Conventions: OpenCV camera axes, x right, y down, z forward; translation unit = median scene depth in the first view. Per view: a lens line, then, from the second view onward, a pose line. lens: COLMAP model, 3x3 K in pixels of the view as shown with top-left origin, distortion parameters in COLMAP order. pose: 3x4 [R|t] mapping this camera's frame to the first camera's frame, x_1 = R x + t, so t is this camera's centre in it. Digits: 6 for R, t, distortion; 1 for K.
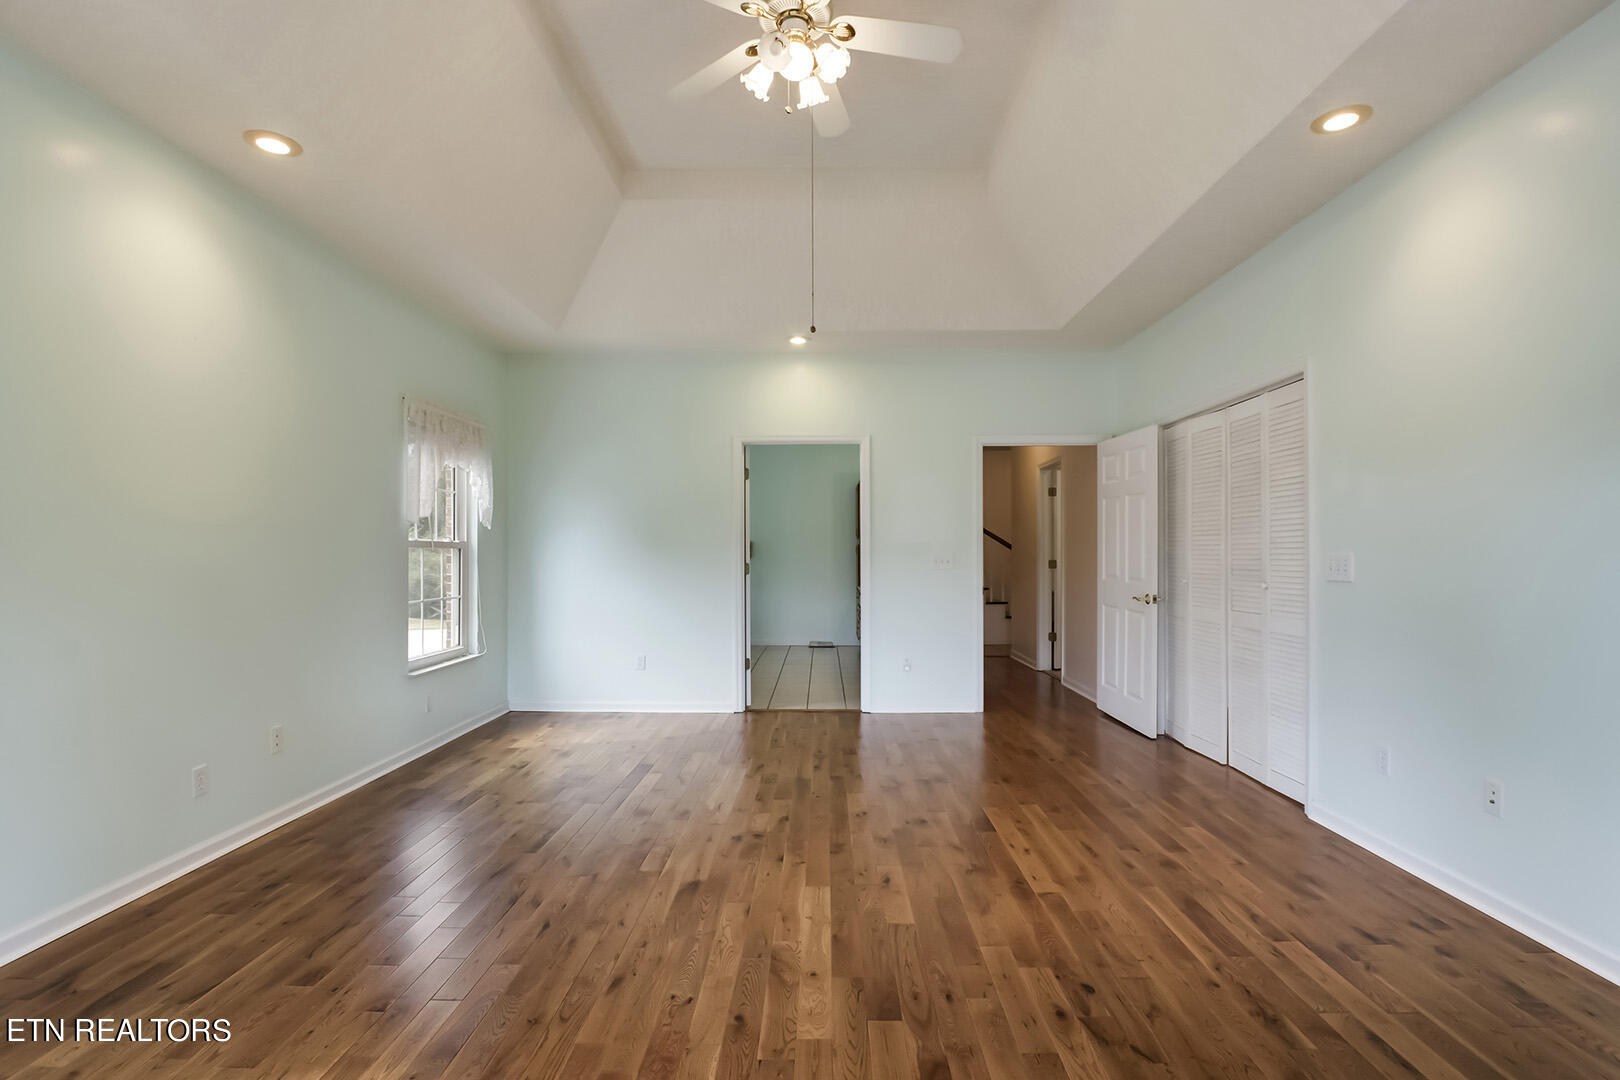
lens RADIAL K [[754.2, 0, 815.5], [0, 754.2, 552.3], [0, 0, 1]] dist [-0.022269, 0.001578]
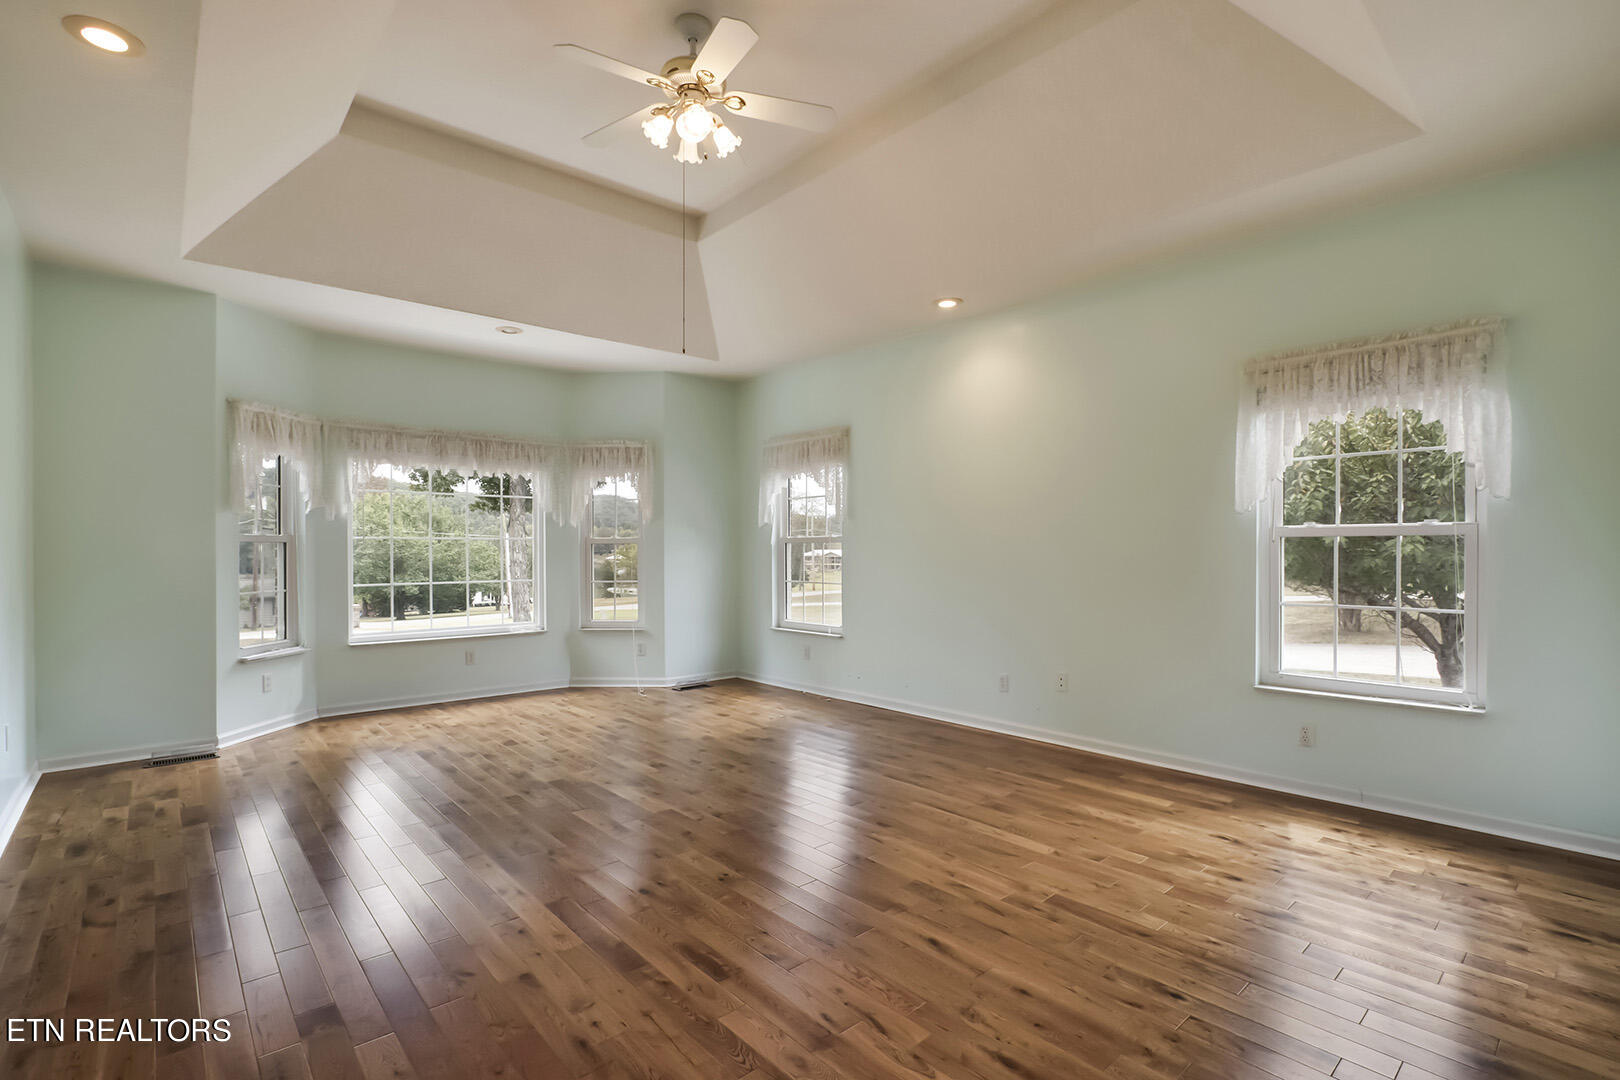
lens RADIAL K [[754.2, 0, 815.5], [0, 754.2, 552.3], [0, 0, 1]] dist [-0.022269, 0.001578]
pose [[-0.737566, 0.007488, -0.675233, 0.500512], [0.007805, 0.999966, 0.002564, 0.005977], [0.675230, -0.003379, -0.737600, 1.587546]]
